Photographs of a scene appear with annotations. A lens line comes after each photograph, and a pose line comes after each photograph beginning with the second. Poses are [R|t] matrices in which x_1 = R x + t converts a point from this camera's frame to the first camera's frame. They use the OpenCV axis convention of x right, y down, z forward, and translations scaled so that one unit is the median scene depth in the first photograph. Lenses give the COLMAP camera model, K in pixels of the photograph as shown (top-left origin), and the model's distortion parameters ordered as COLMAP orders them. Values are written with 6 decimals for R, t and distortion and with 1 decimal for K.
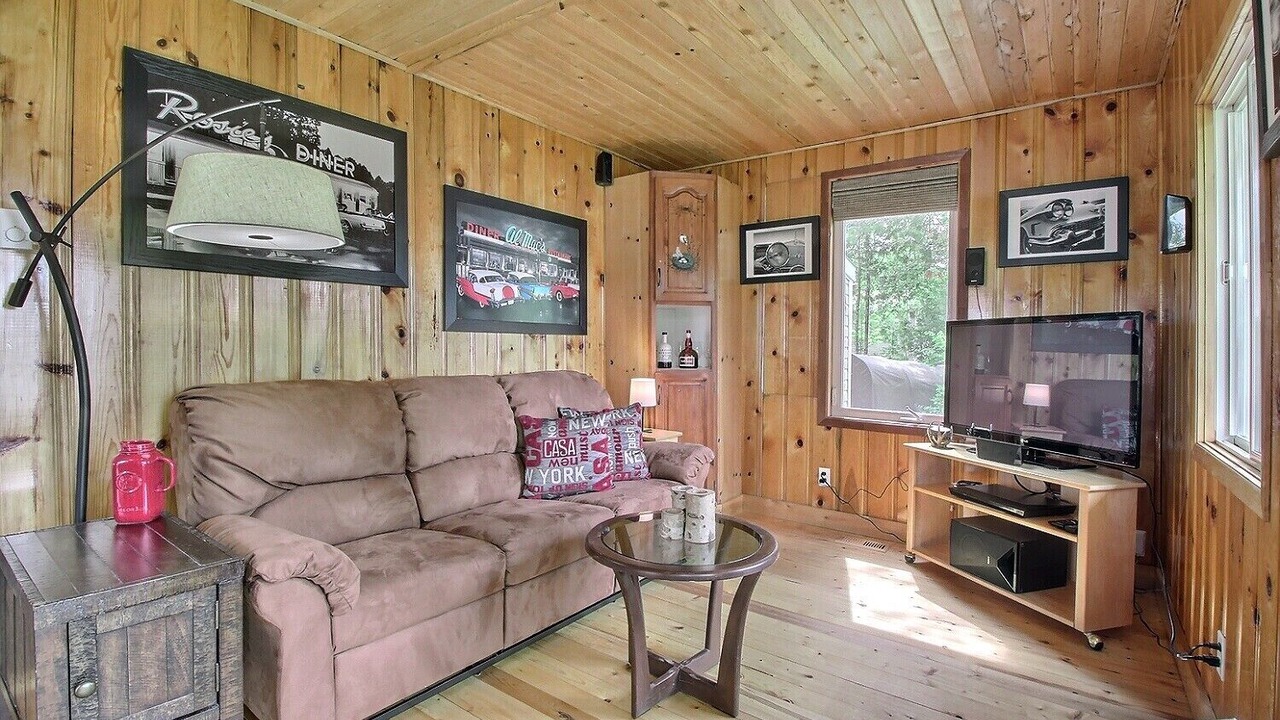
lens RADIAL K [[587.8, 0, 641.1], [0, 587.8, 351.6], [0, 0, 1]] dist [-0.005310, -0.011005]
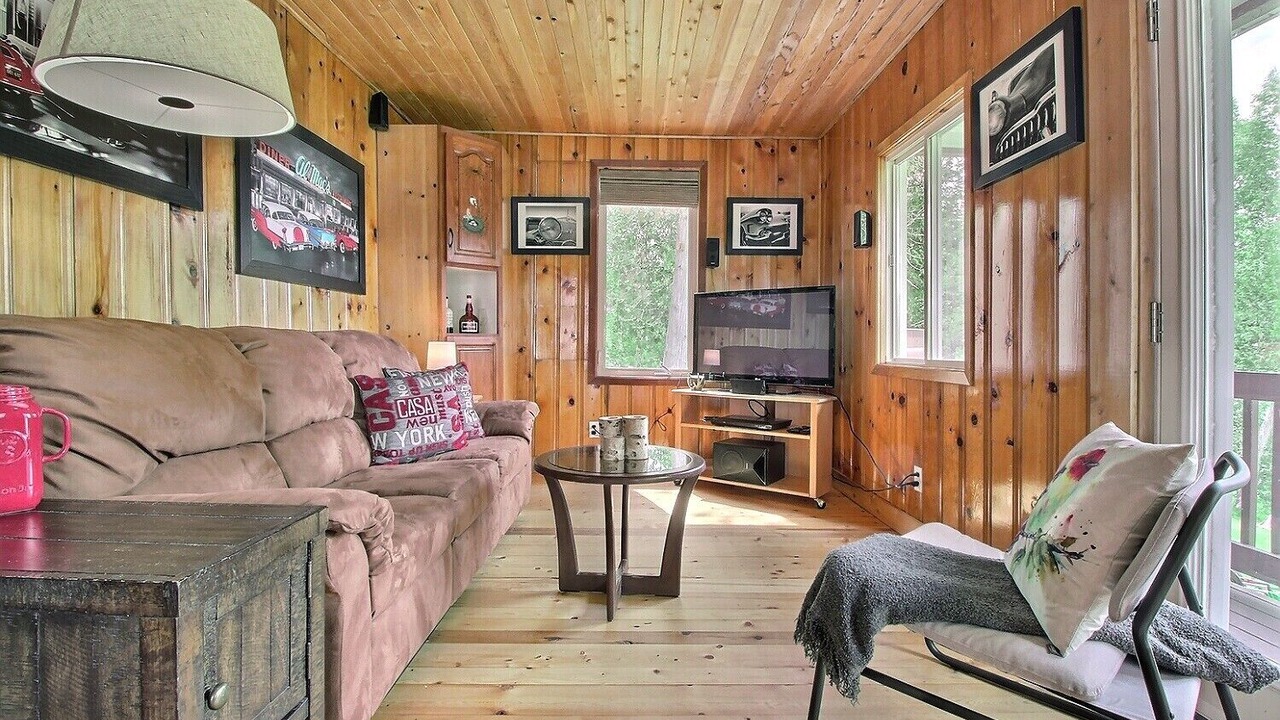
lens RADIAL K [[587.8, 0, 642.9], [0, 587.8, 351.0], [0, 0, 1]] dist [-0.005310, -0.011005]
pose [[0.797379, -0.012917, 0.603340, -0.355393], [0.007669, 0.999907, 0.011273, 0.060377], [-0.603430, -0.004362, 0.797404, 0.048529]]
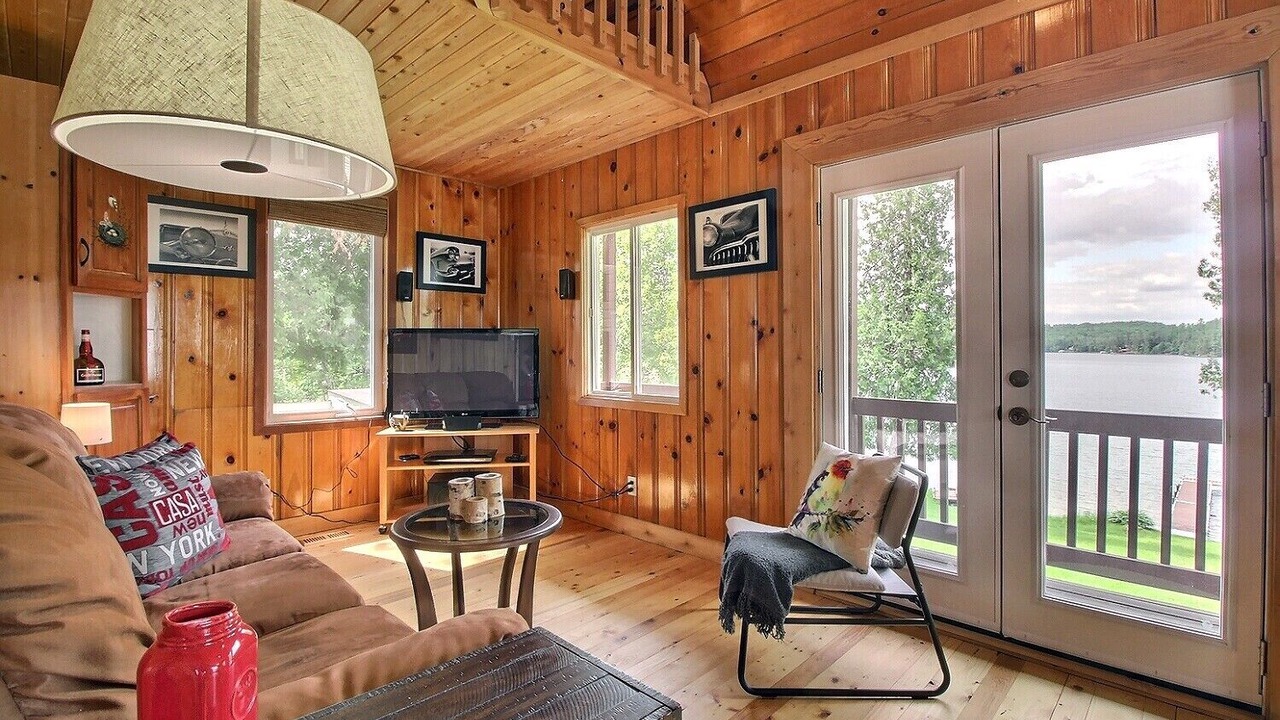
lens RADIAL K [[587.8, 0, 642.1], [0, 587.8, 350.9], [0, 0, 1]] dist [-0.005310, -0.011005]
pose [[0.136203, -0.016044, 0.990551, -0.638495], [0.011270, 0.999829, 0.014644, -0.017958], [-0.990617, 0.009169, 0.136361, 0.324538]]
